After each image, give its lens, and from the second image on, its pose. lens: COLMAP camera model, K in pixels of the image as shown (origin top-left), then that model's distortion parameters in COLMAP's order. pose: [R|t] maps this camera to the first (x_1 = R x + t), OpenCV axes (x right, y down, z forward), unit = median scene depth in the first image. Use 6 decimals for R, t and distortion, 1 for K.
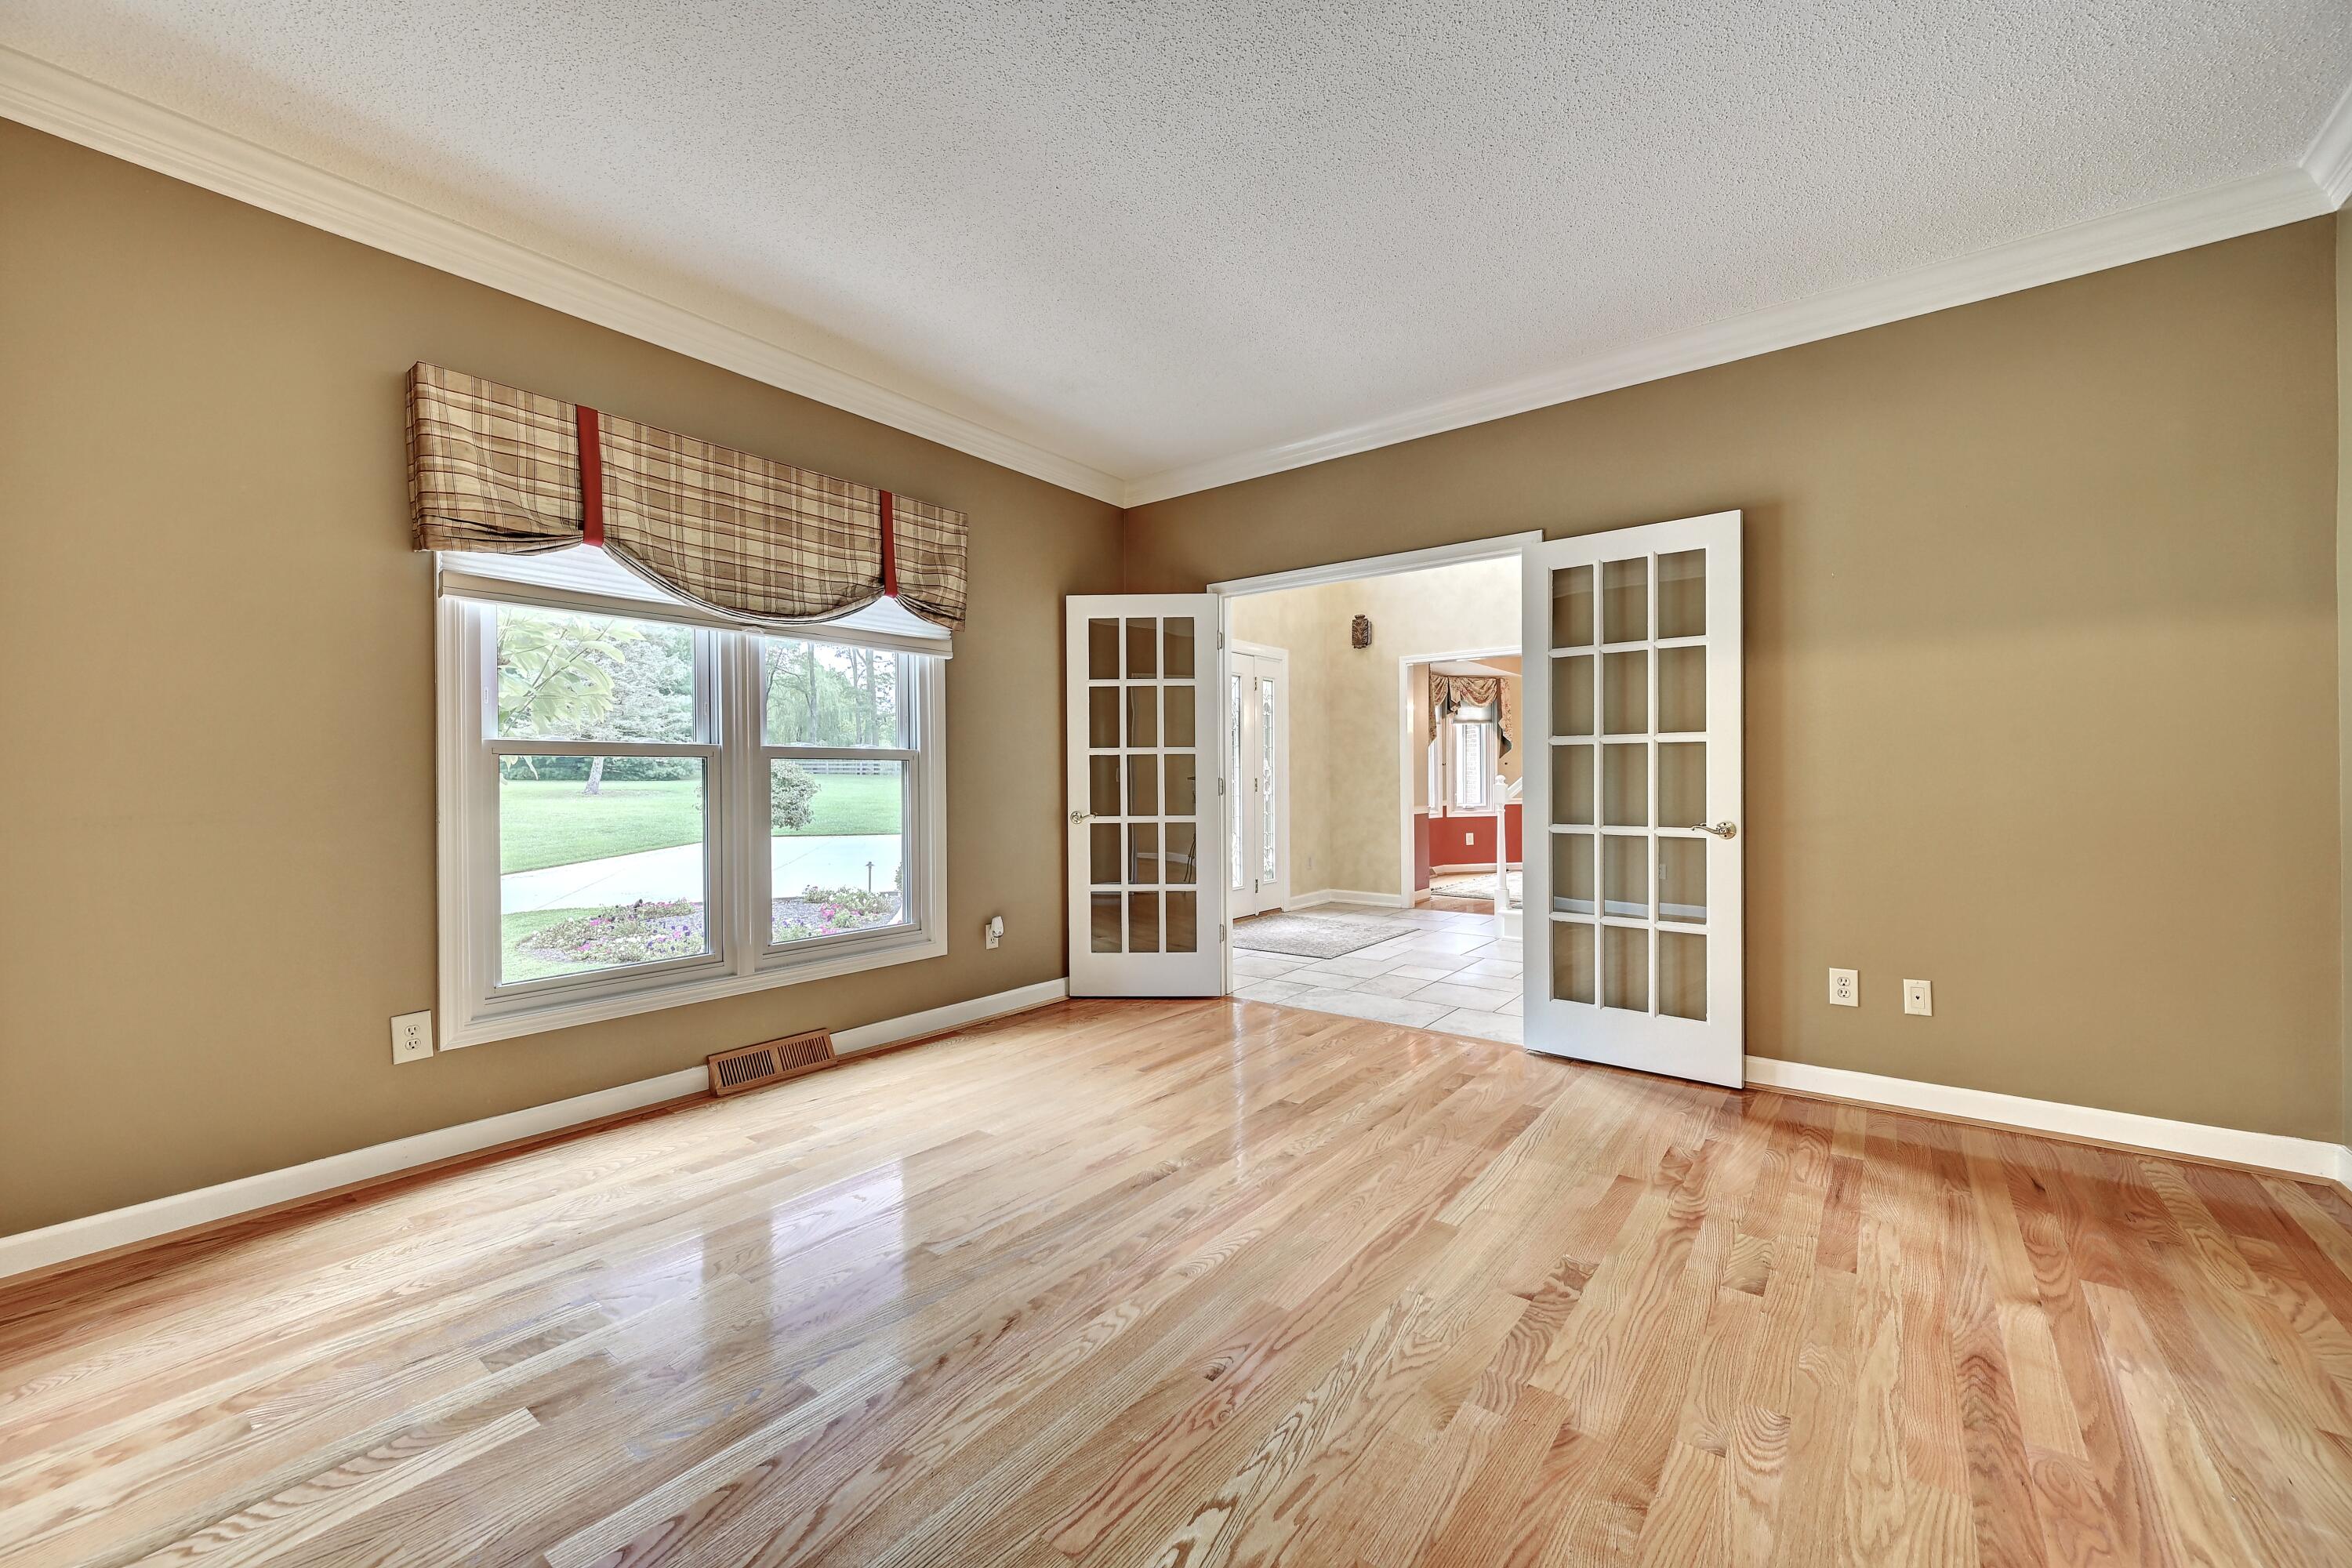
lens RADIAL K [[918.6, 0, 1181.7], [0, 918.6, 782.9], [0, 0, 1]] dist [-0.002993, 0.000510]
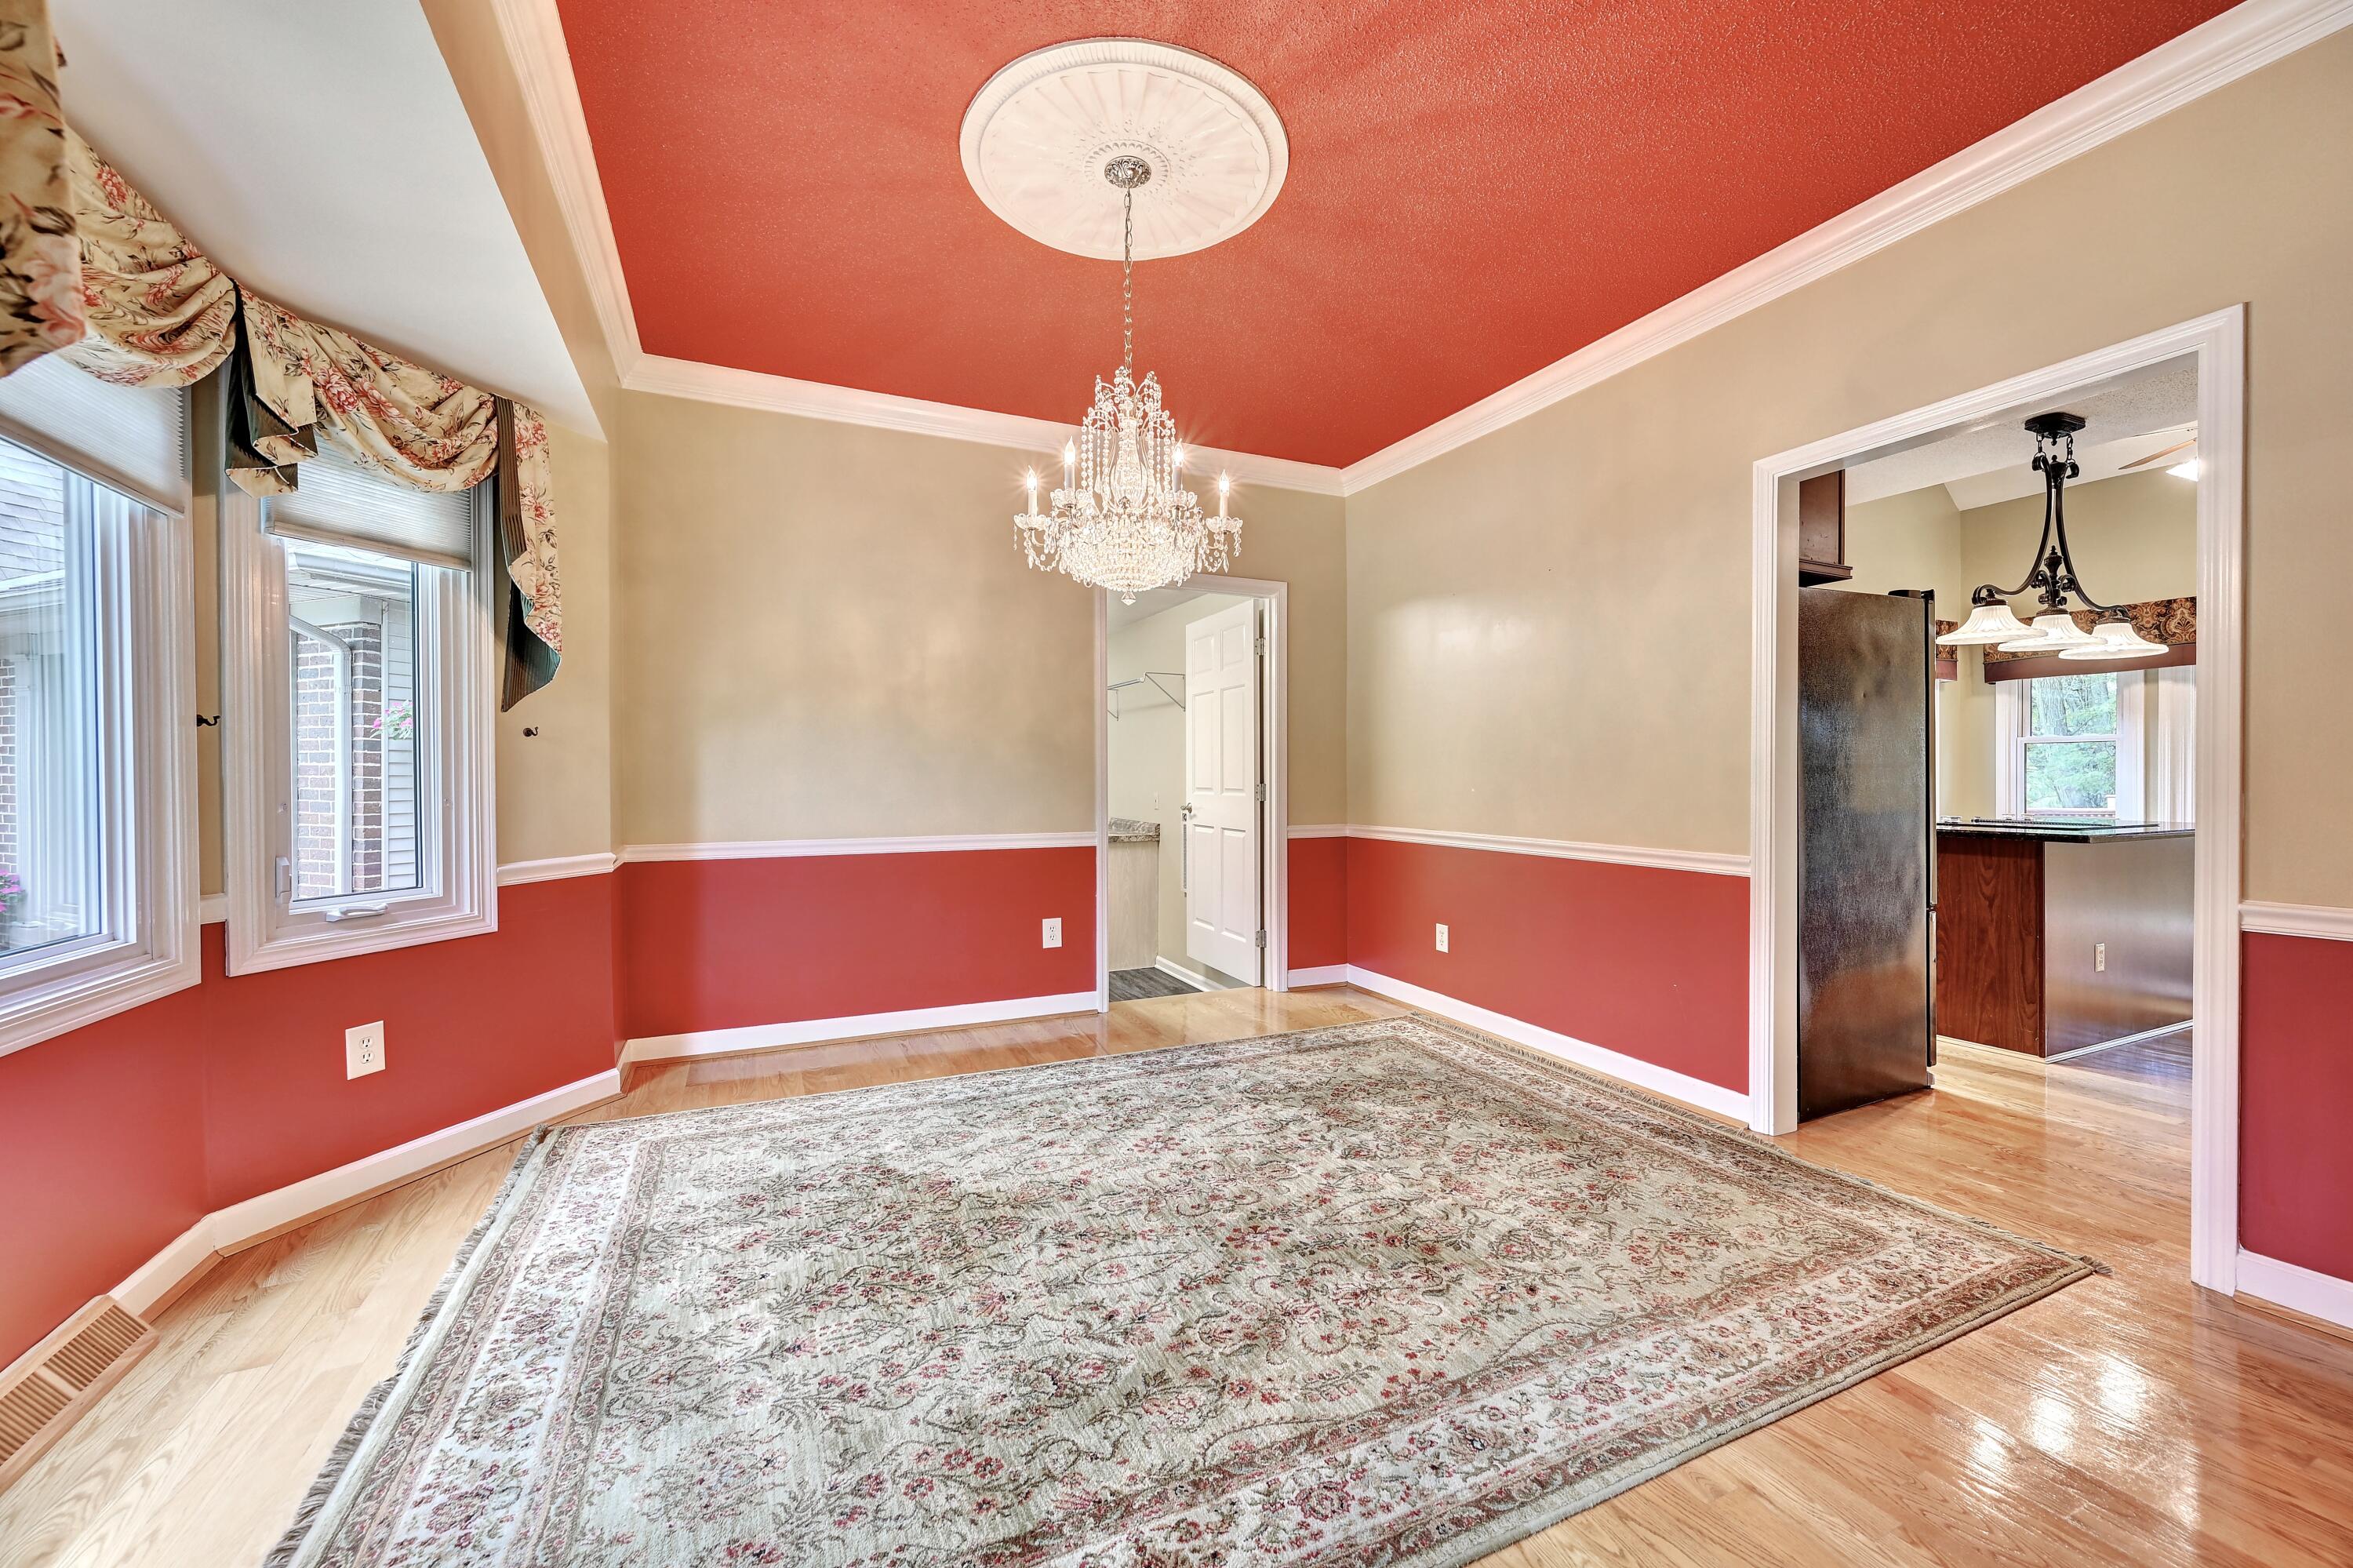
lens RADIAL K [[919.1, 0, 1175.5], [0, 919.1, 796.9], [0, 0, 1]] dist [-0.002993, 0.000510]
pose [[0.465878, 0.000929, 0.884848, 0.266572], [-0.003432, 0.999994, 0.000757, -0.003907], [-0.884842, -0.003390, 0.465878, 0.926771]]
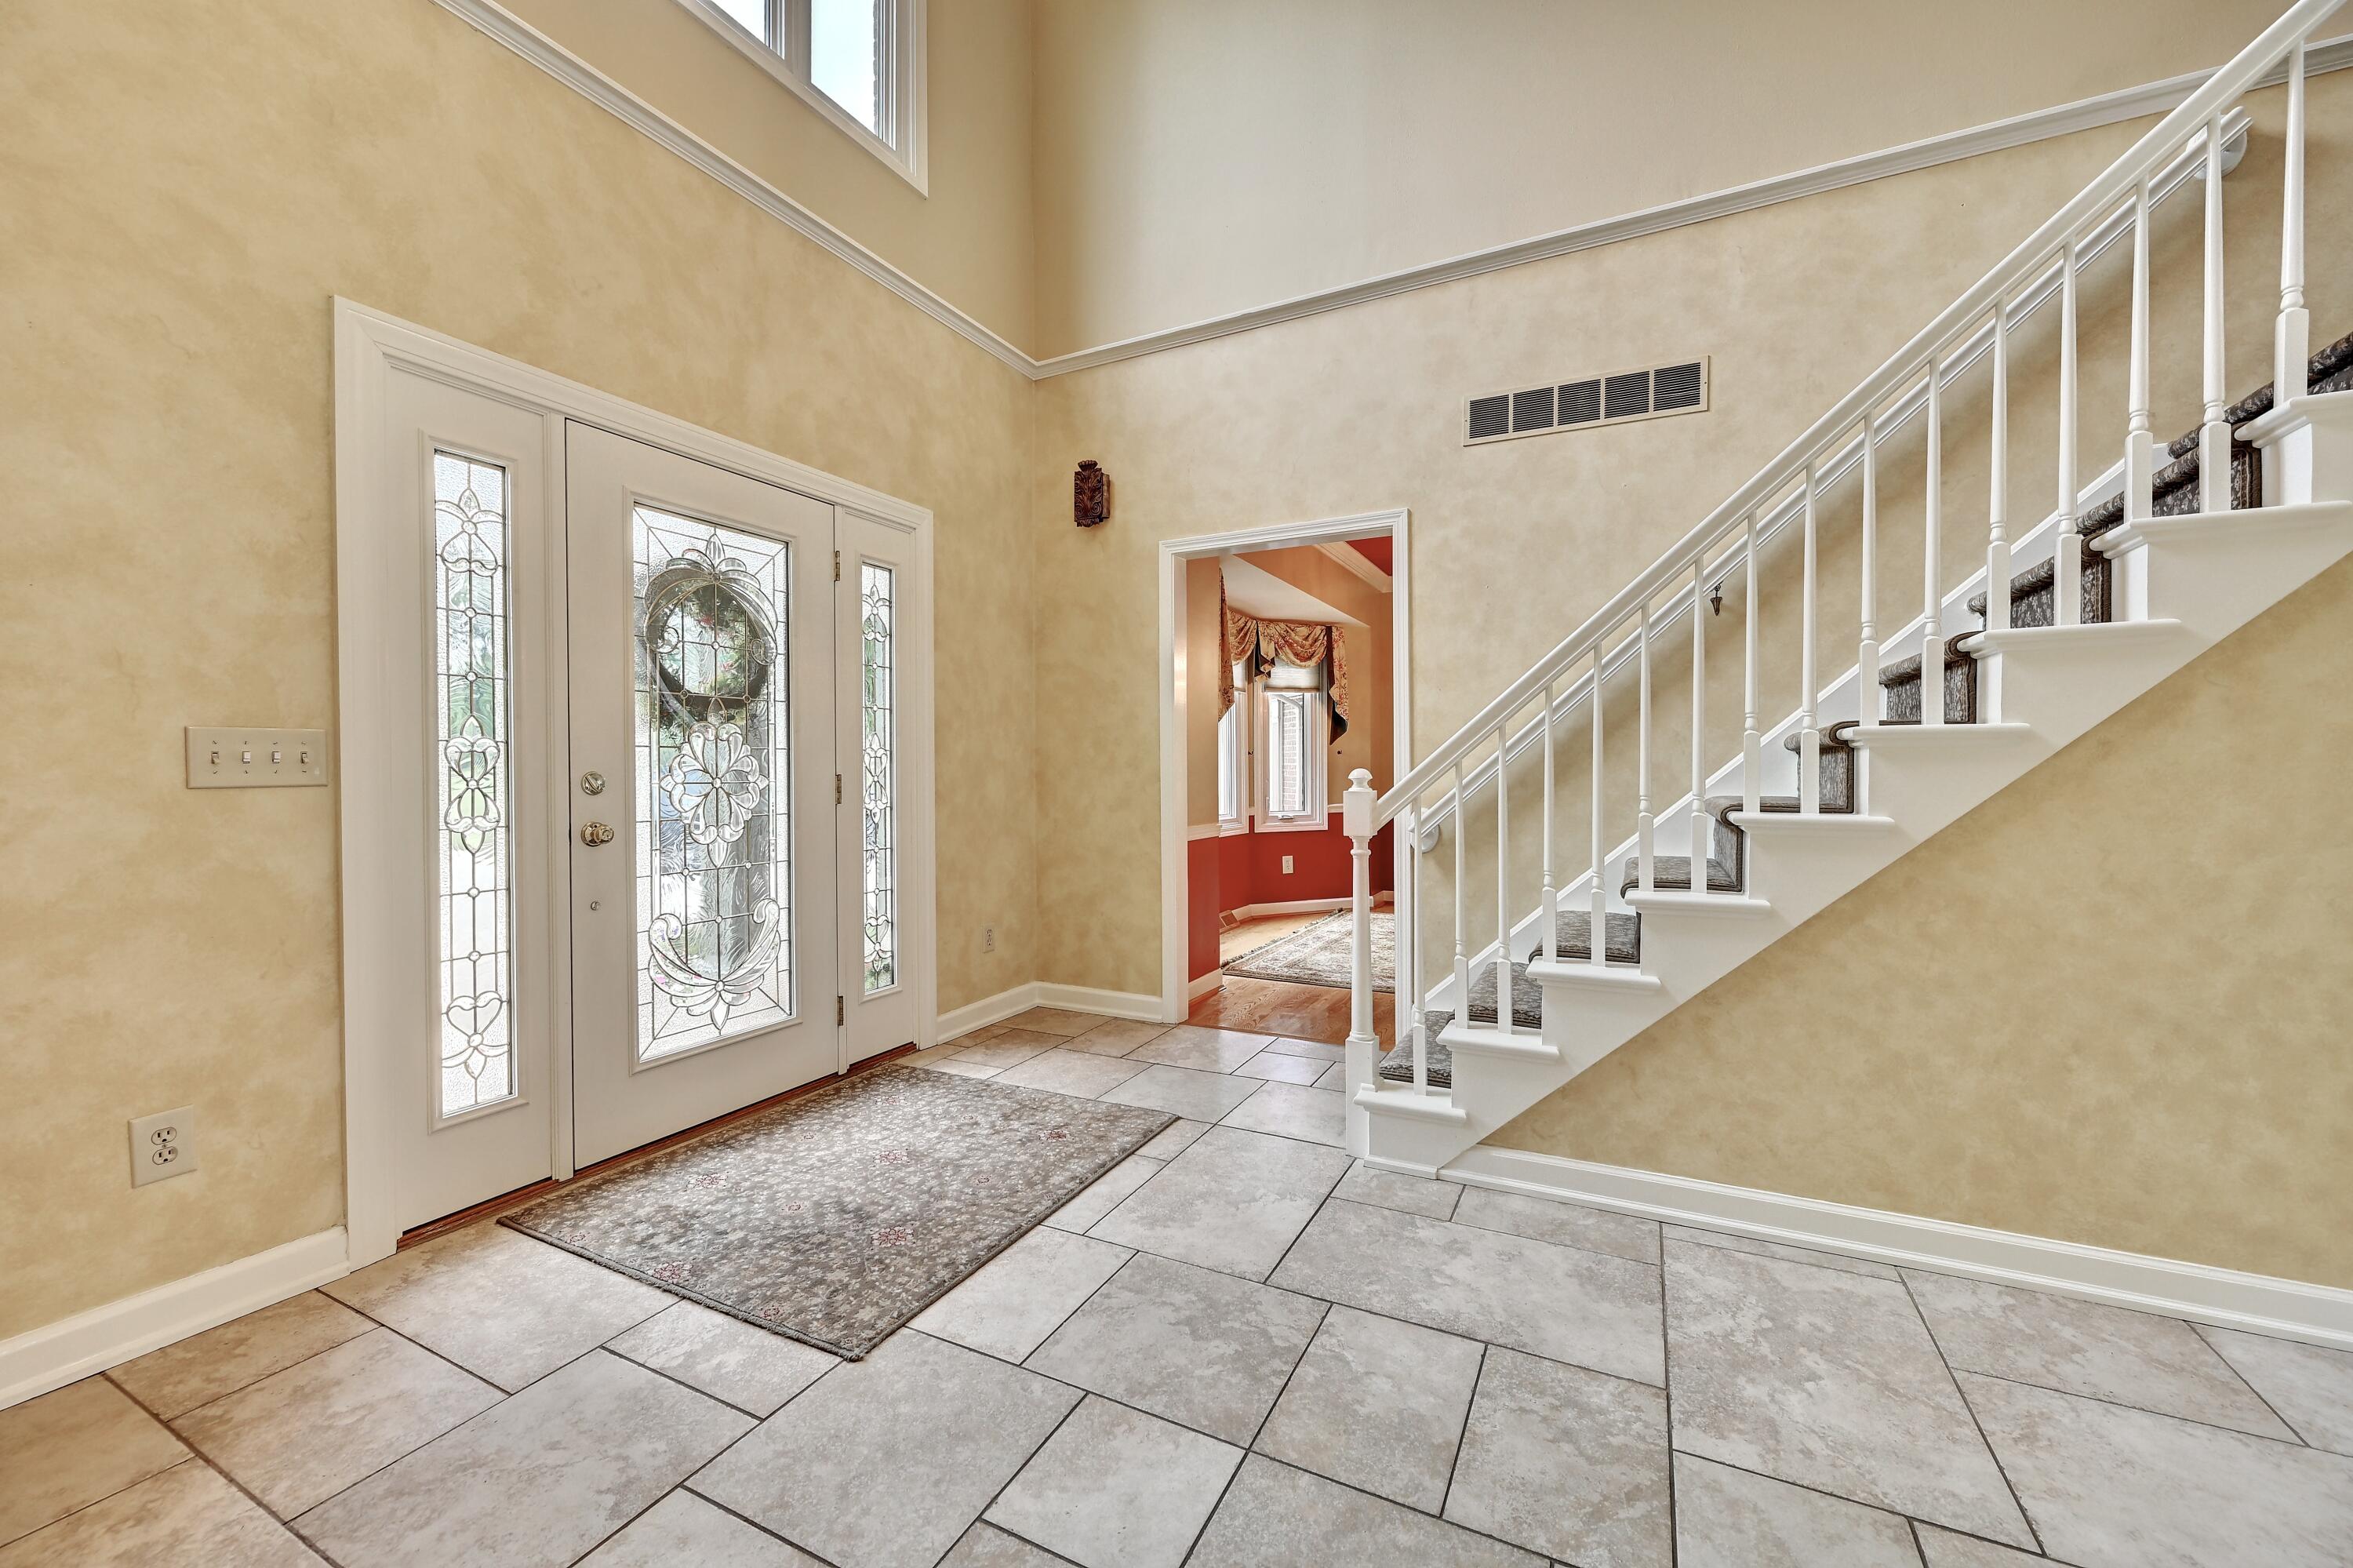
lens RADIAL K [[919.1, 0, 1170.5], [0, 919.1, 787.3], [0, 0, 1]] dist [-0.002993, 0.000510]
pose [[0.984042, 0.000525, 0.177937, 0.143578], [-0.002610, 0.999931, 0.011486, -0.003626], [-0.177919, -0.011767, 0.983975, 0.463072]]
